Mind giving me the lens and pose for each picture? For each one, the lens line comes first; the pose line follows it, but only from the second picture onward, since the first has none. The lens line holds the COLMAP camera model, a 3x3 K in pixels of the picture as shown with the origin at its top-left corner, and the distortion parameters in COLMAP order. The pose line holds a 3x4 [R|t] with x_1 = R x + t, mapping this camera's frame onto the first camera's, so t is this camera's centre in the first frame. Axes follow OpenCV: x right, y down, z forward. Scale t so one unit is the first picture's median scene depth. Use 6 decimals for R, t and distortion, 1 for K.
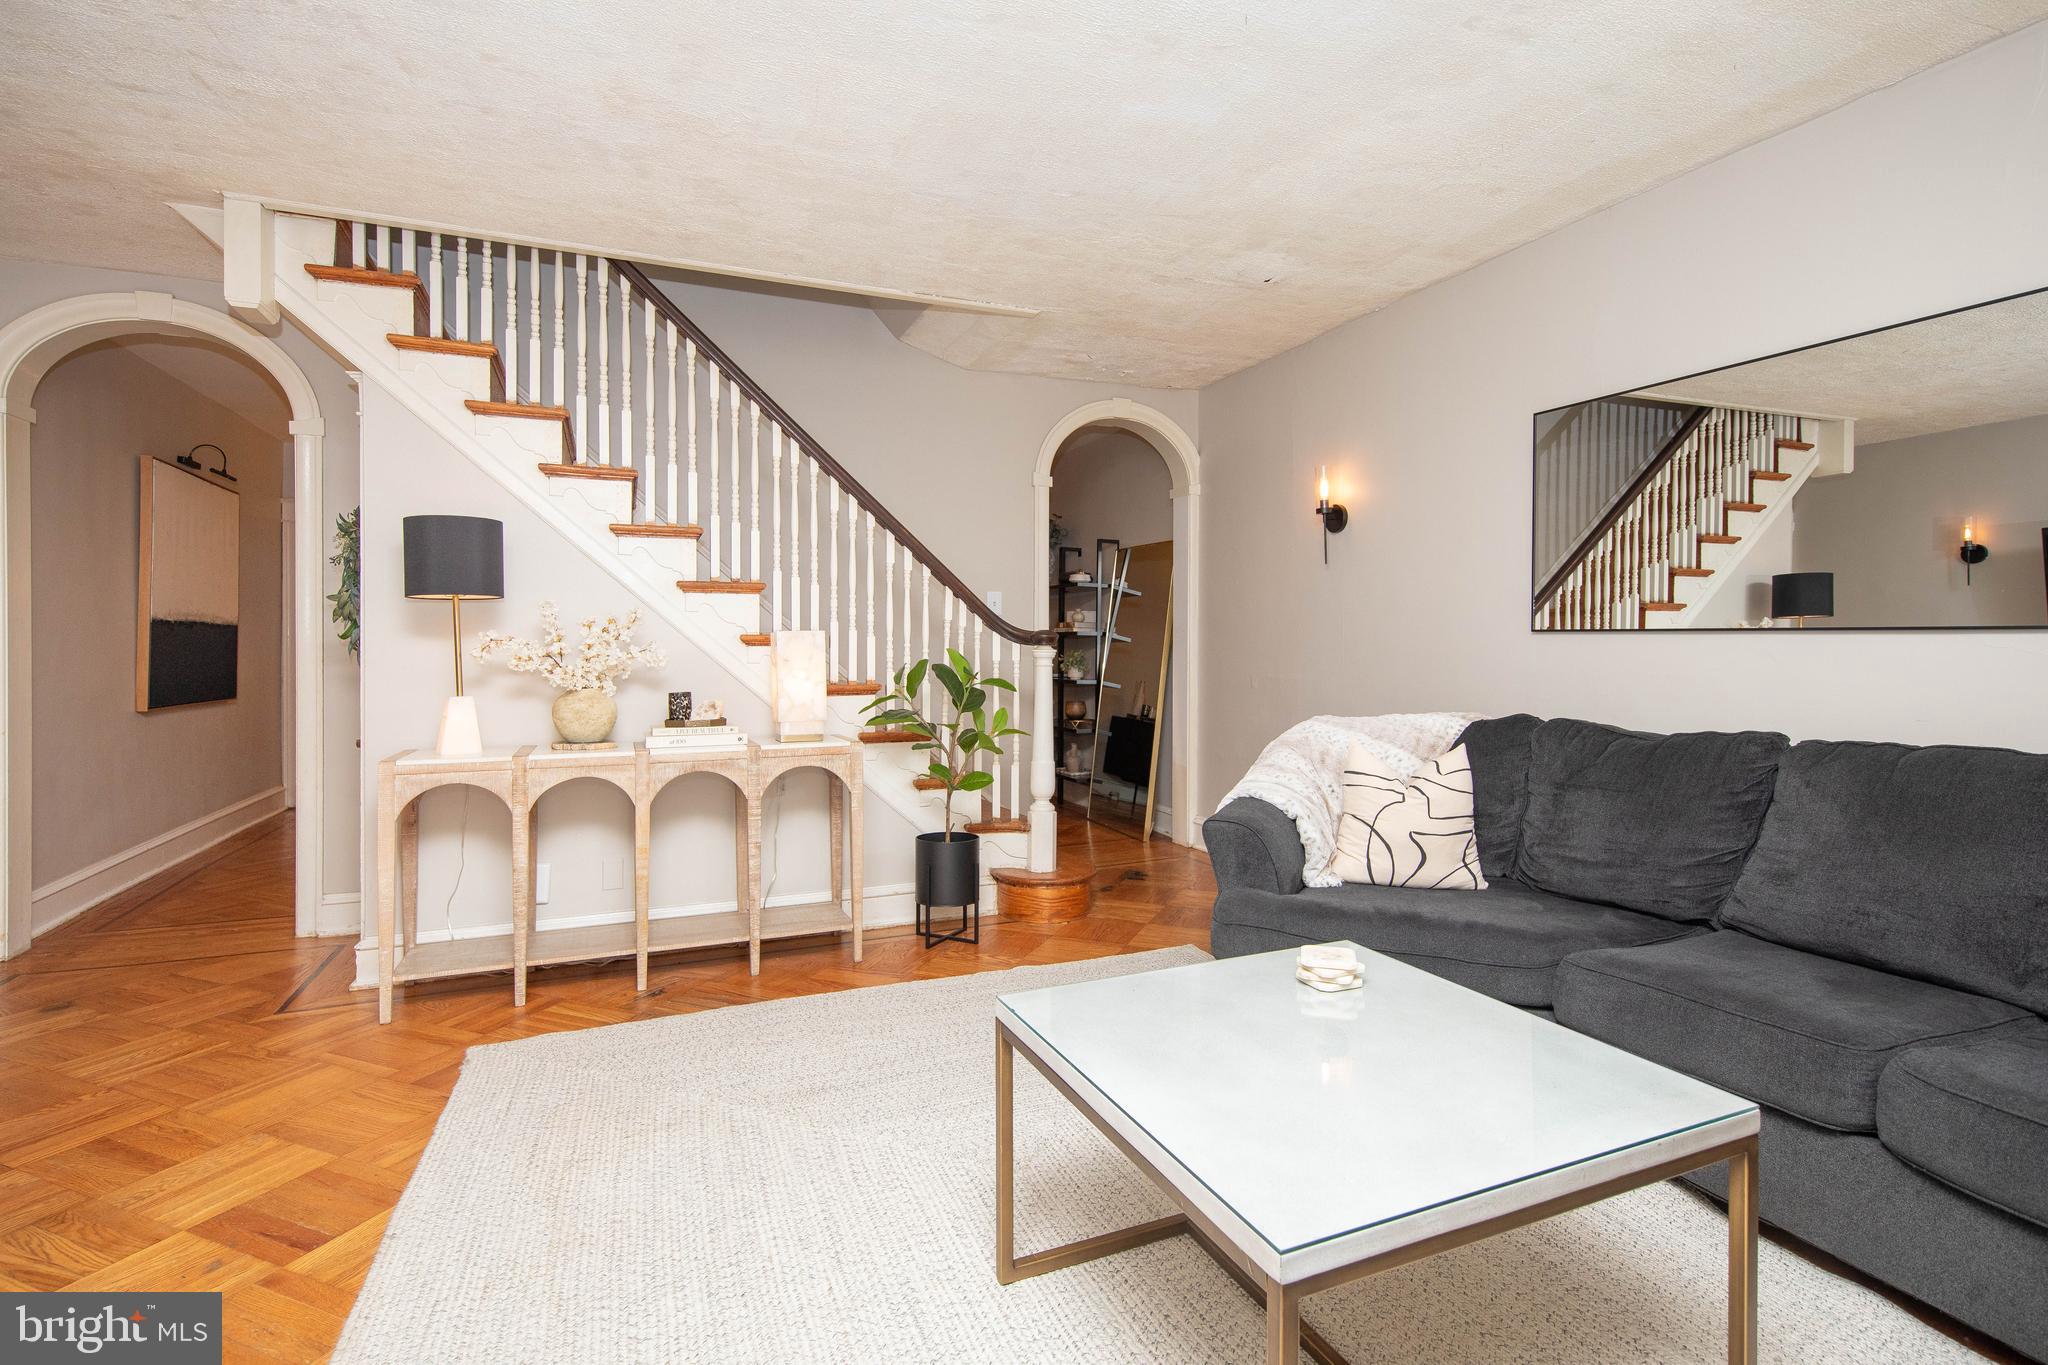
lens RADIAL K [[948.0, 0, 1030.1], [0, 948.0, 646.2], [0, 0, 1]] dist [-0.001018, -0.002388]
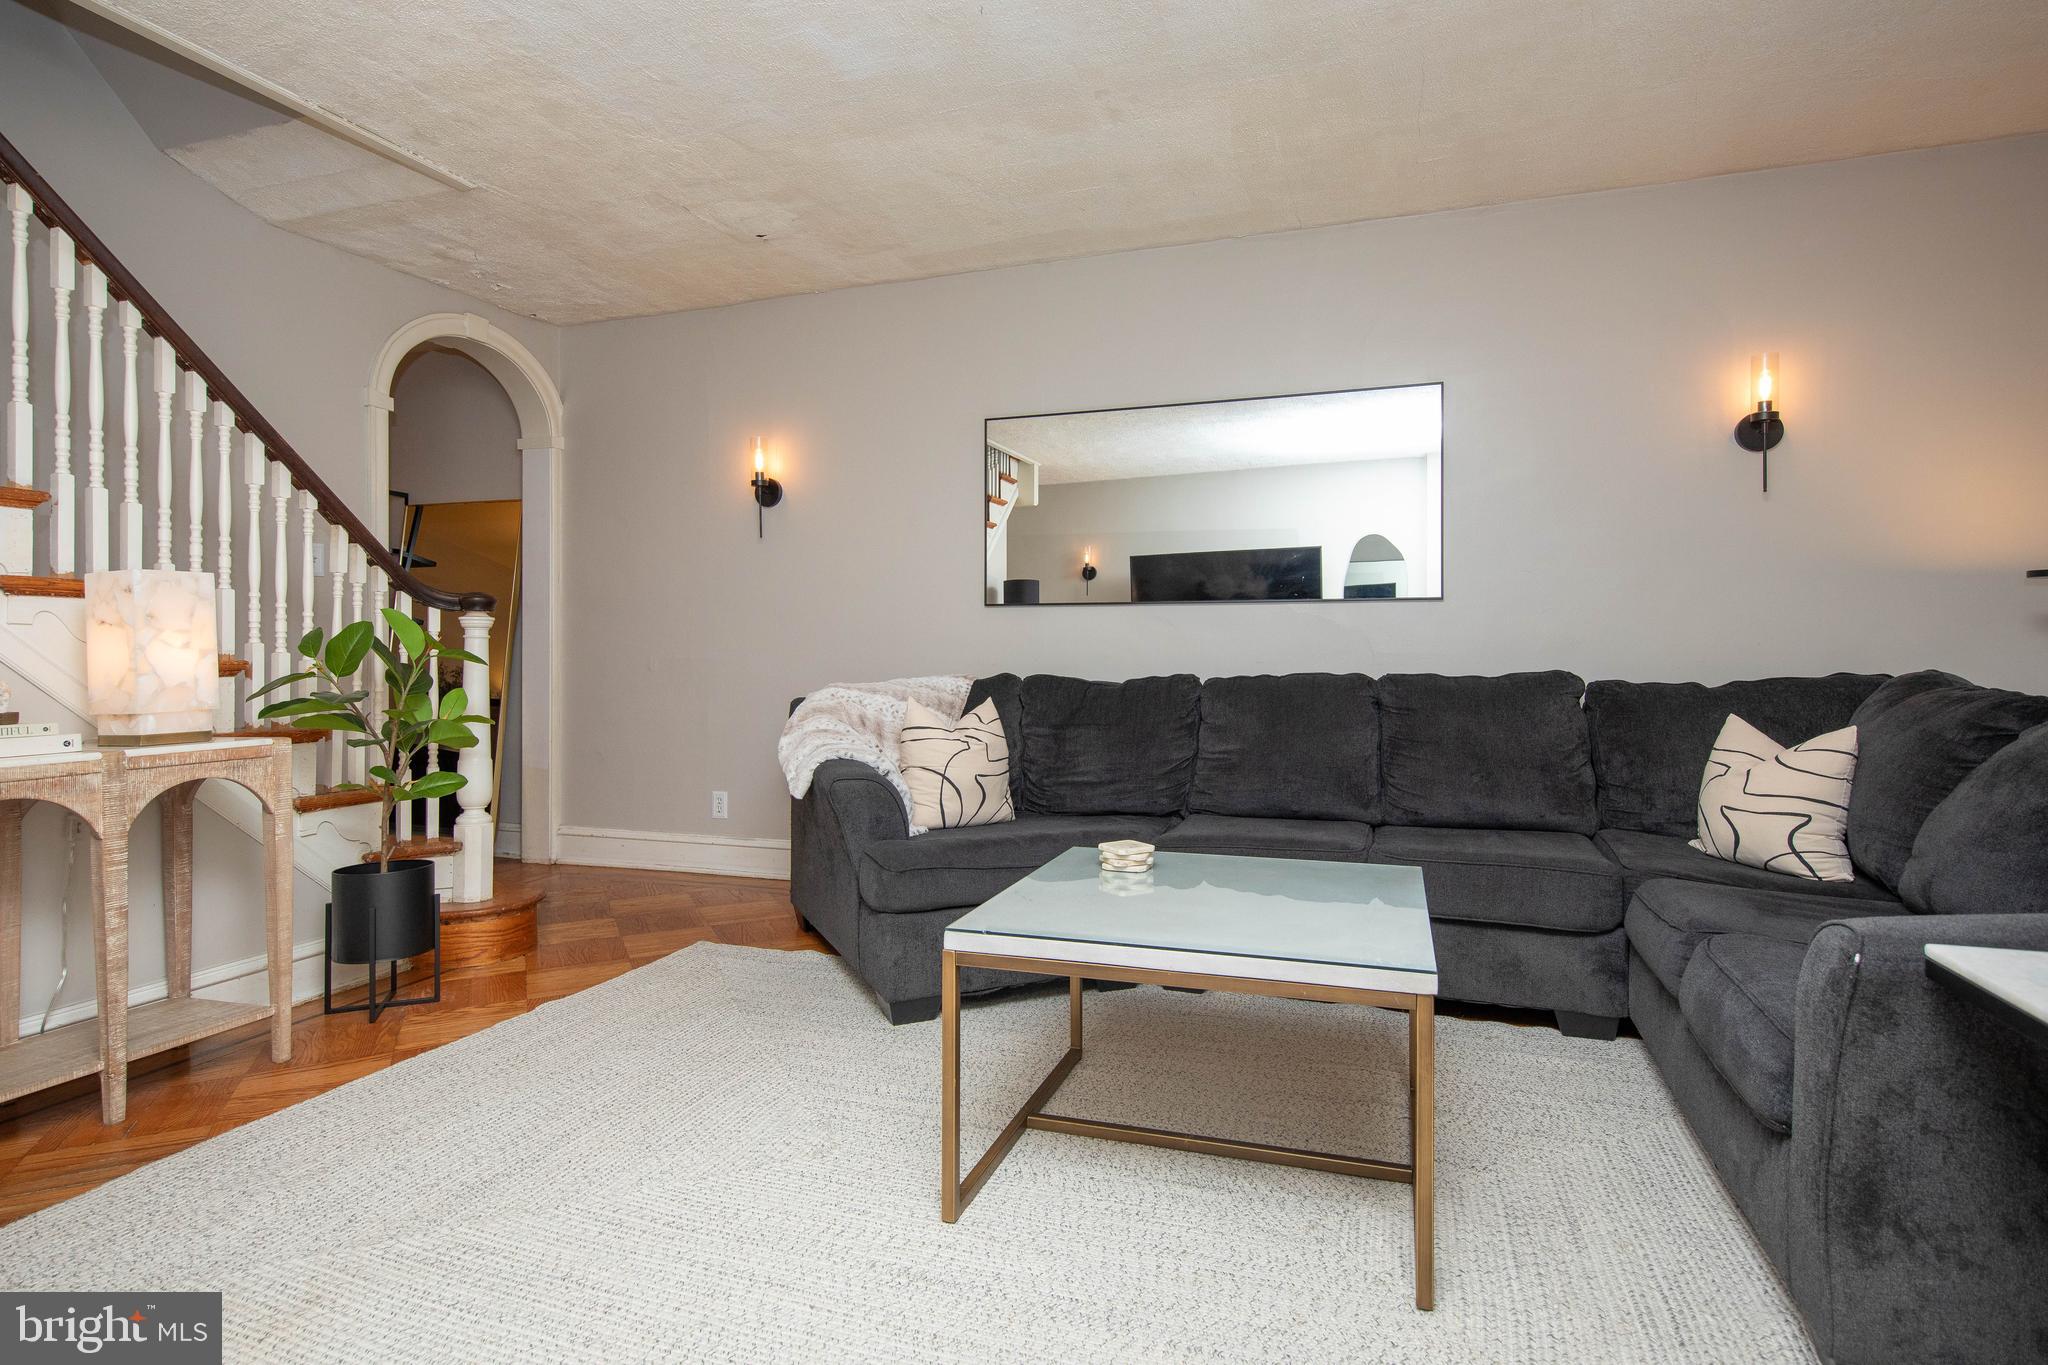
lens RADIAL K [[1035.6, 0, 1021.5], [0, 1035.6, 649.8], [0, 0, 1]] dist [-0.004624, -0.003442]
pose [[0.675989, 0.000451, 0.736912, -0.347785], [0.005032, 0.999974, -0.005228, 0.041589], [-0.736895, 0.007242, 0.675969, 0.101374]]
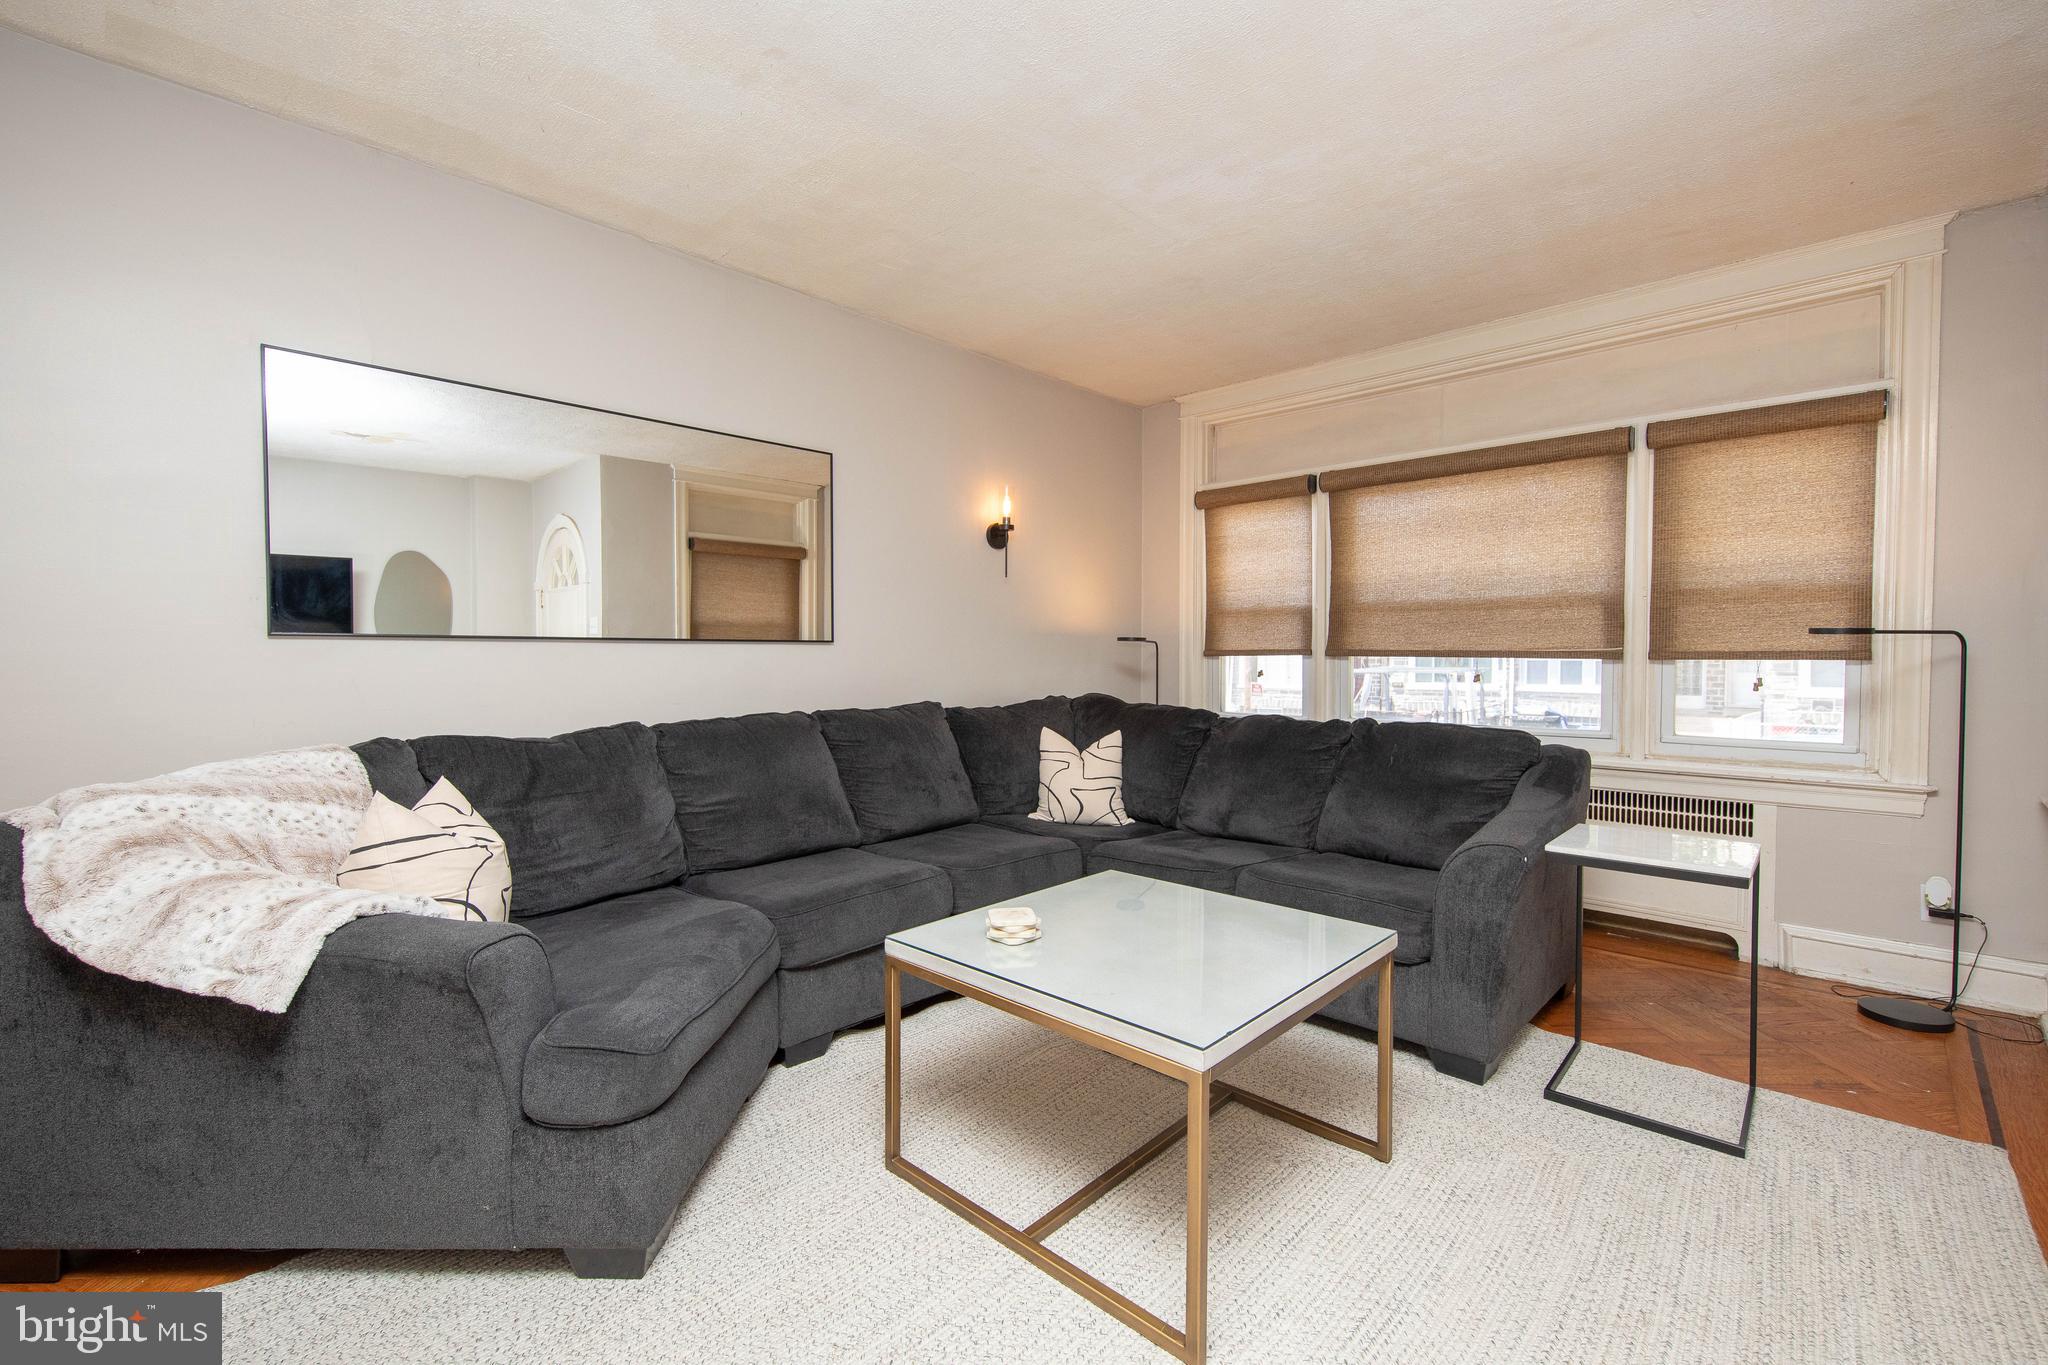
lens RADIAL K [[881.8, 0, 1017.1], [0, 881.8, 676.9], [0, 0, 1]] dist [0.019703, 0.000059]
pose [[-0.381981, -0.019052, 0.923974, -0.325410], [0.010040, 0.999643, 0.024763, 0.005208], [-0.924115, 0.018736, -0.381654, 0.665674]]
